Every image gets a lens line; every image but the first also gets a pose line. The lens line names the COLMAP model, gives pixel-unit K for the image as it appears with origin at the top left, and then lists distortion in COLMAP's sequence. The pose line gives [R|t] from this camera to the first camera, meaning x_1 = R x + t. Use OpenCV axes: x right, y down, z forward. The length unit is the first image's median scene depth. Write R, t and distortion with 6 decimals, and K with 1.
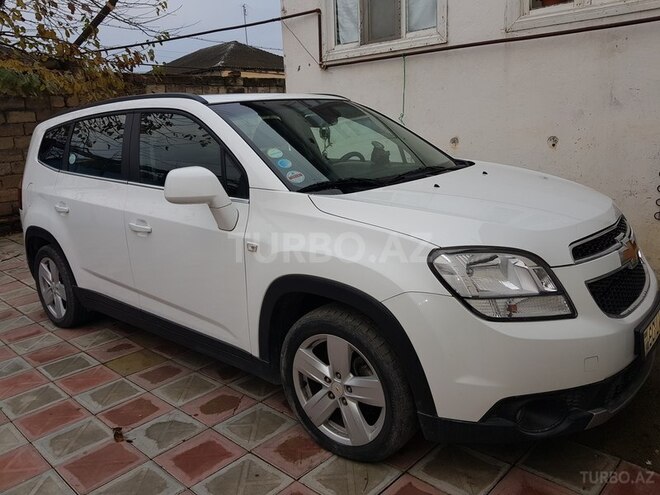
lens RADIAL K [[506.2, 0, 330.0], [0, 506.2, 247.5], [0, 0, 1]] dist [0.056804, -0.097173]
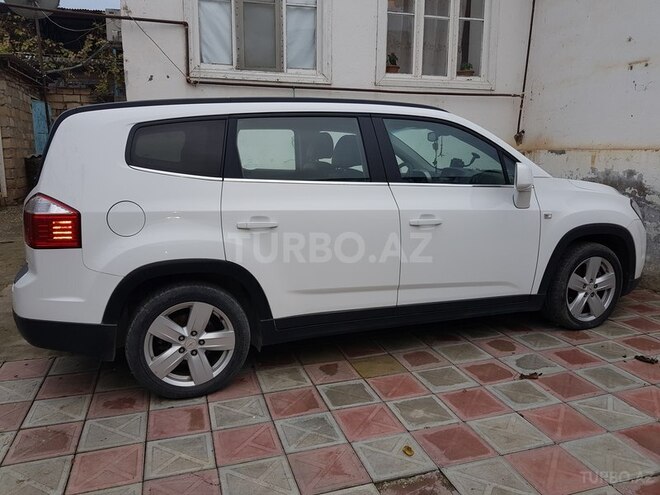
lens RADIAL K [[506.2, 0, 330.0], [0, 506.2, 247.5], [0, 0, 1]] dist [0.056804, -0.097173]
pose [[0.502972, -0.116055, 0.856476, -1.291917], [0.178629, 0.983508, 0.028367, -0.047103], [-0.845642, 0.138724, 0.515407, 0.560704]]
